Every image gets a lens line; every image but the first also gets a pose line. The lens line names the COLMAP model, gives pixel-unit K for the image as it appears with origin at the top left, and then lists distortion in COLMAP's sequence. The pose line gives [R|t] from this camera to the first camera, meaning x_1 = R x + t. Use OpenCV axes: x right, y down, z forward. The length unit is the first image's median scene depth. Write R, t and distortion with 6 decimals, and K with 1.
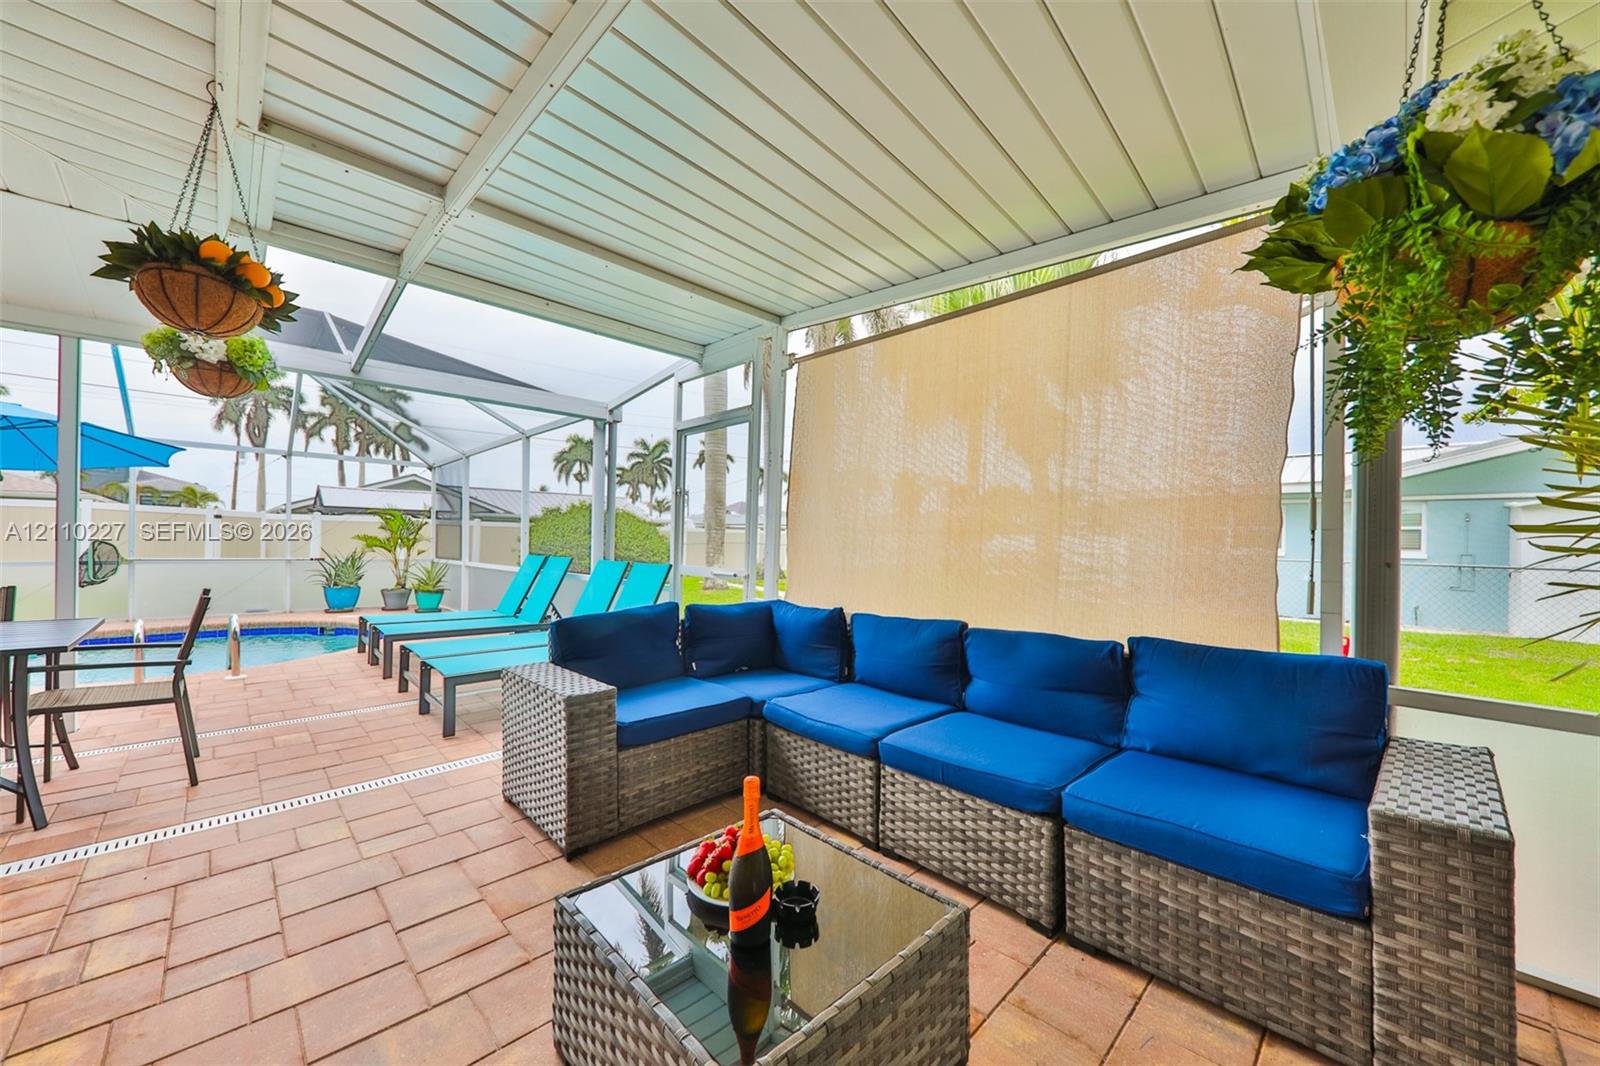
lens RADIAL K [[584.0, 0, 797.2], [0, 584.0, 538.5], [0, 0, 1]] dist [0.015037, -0.007478]
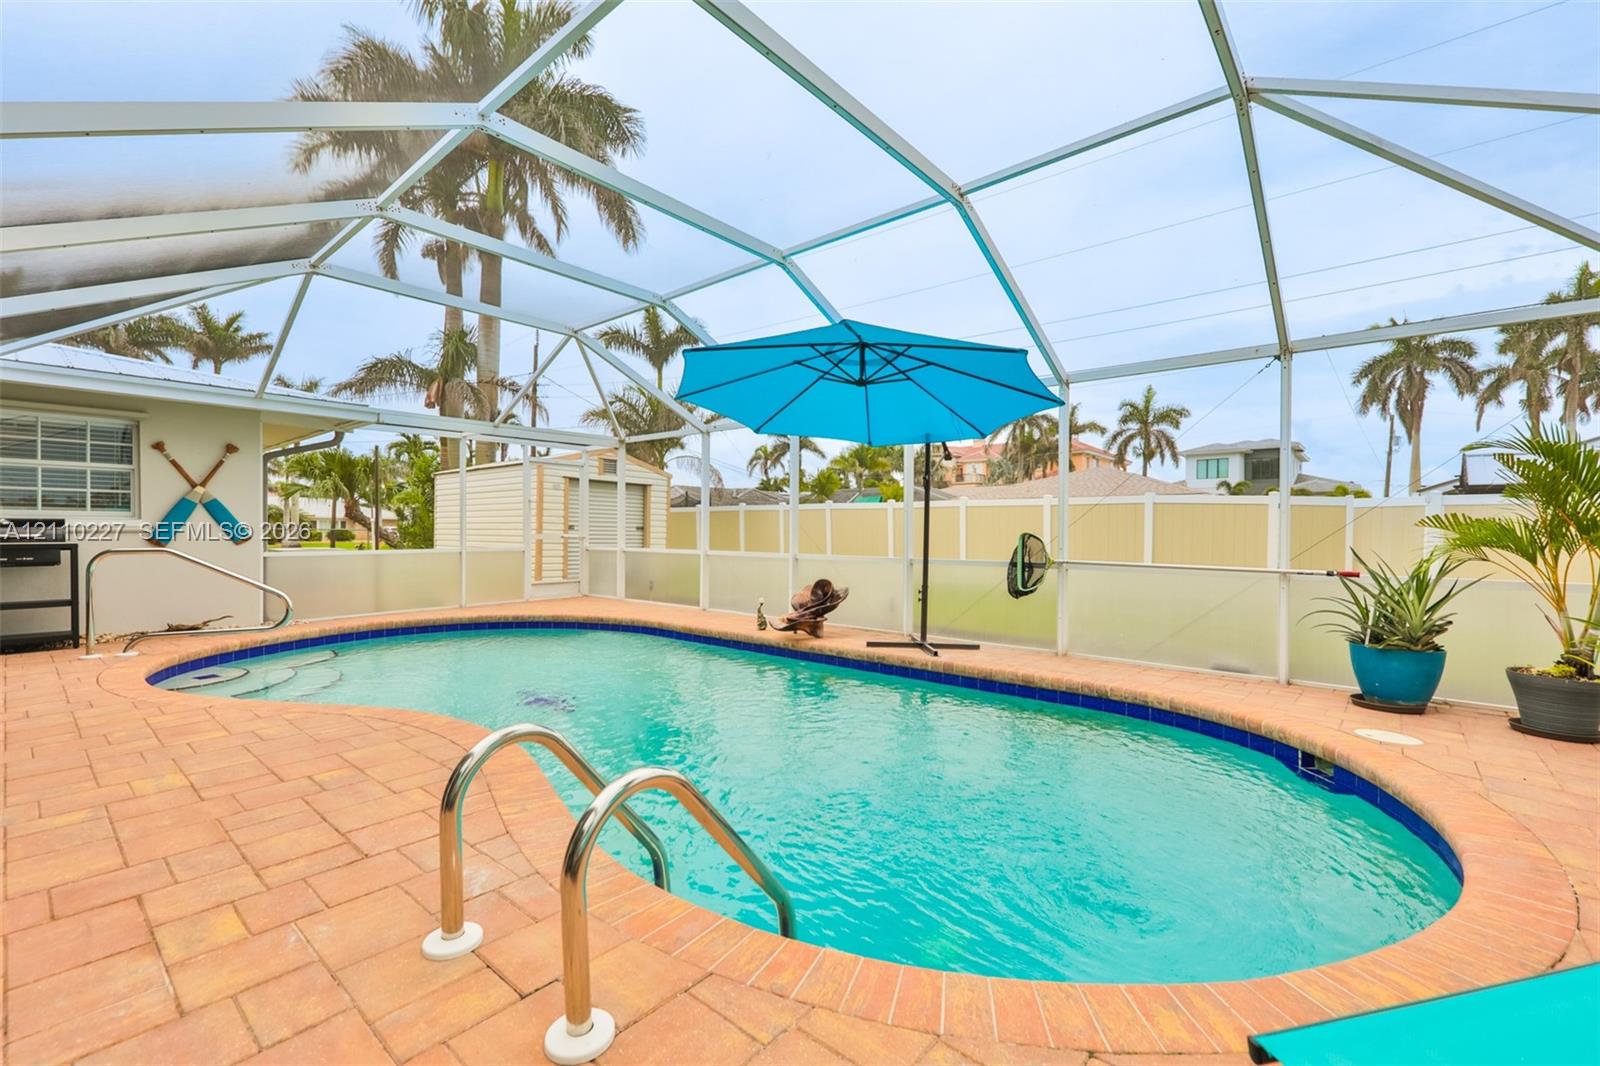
lens RADIAL K [[681.6, 0, 798.3], [0, 681.6, 534.1], [0, 0, 1]] dist [0.017903, -0.007250]
pose [[0.081139, -0.011963, -0.996631, -0.138222], [-0.003929, 0.999916, -0.012322, 0.005317], [0.996695, 0.004916, 0.081085, 0.226879]]
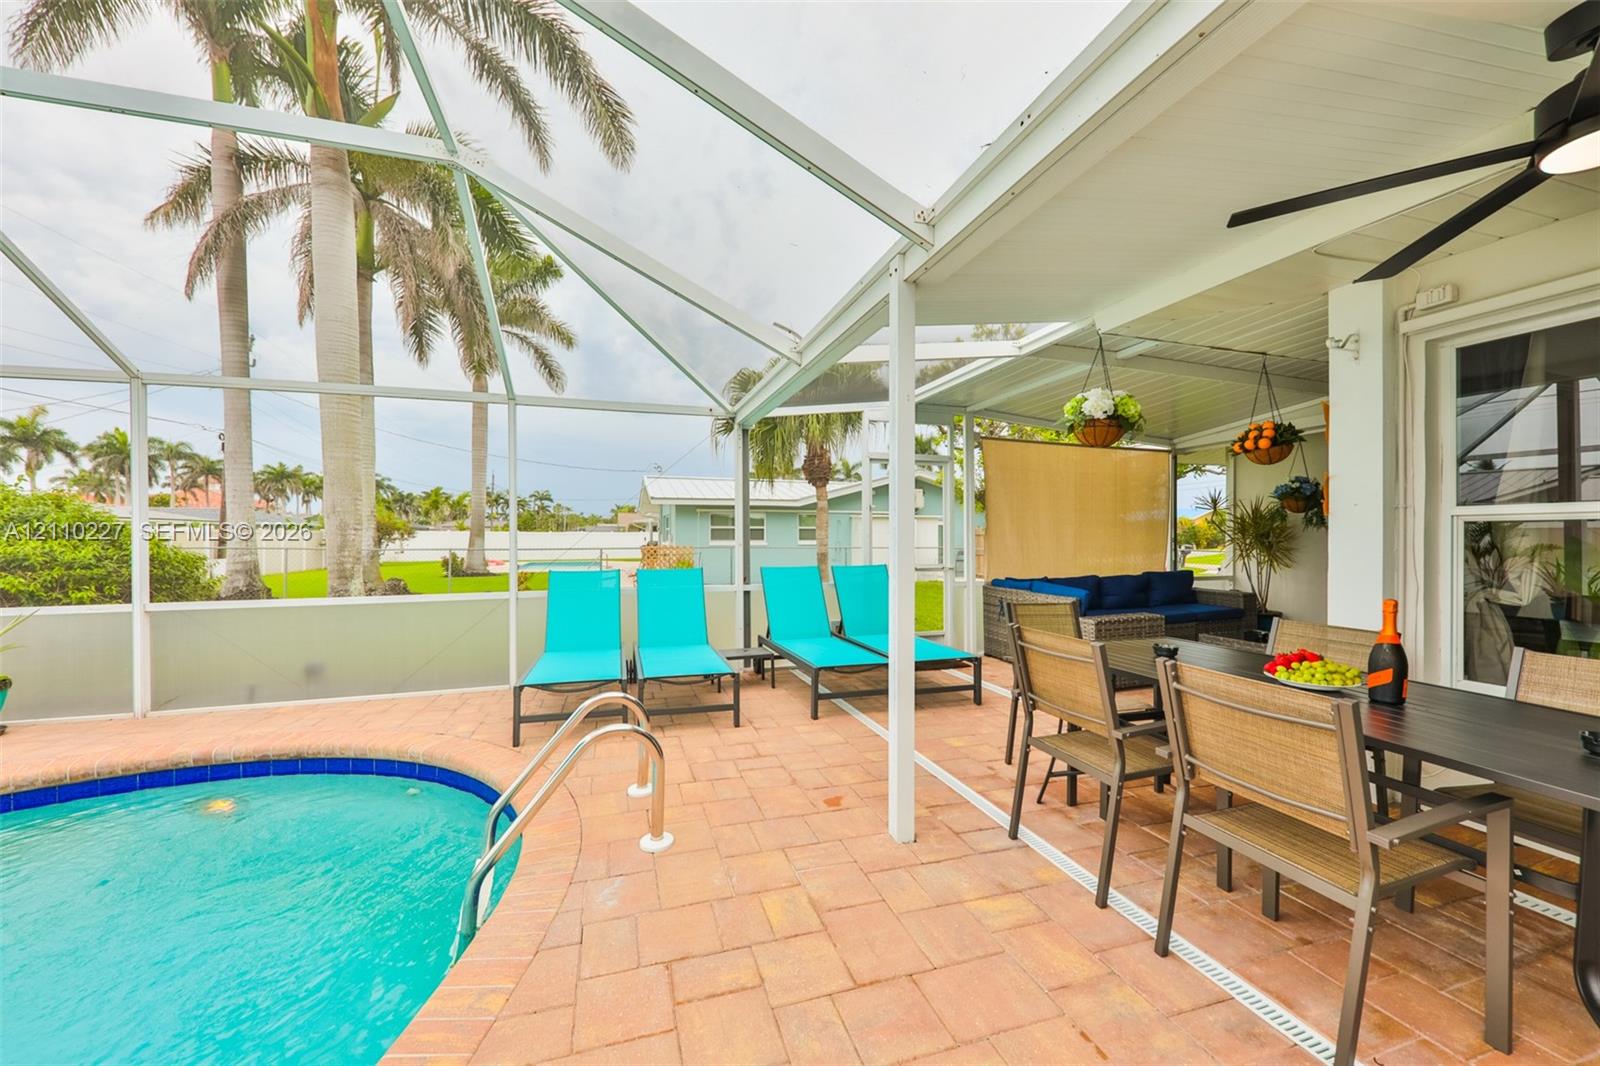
lens RADIAL K [[584.0, 0, 797.2], [0, 584.0, 538.5], [0, 0, 1]] dist [0.015037, -0.007478]
pose [[0.449865, -0.017295, 0.892929, -0.302232], [0.006244, 0.999849, 0.016220, -0.007239], [-0.893075, -0.001721, 0.449905, 0.123476]]
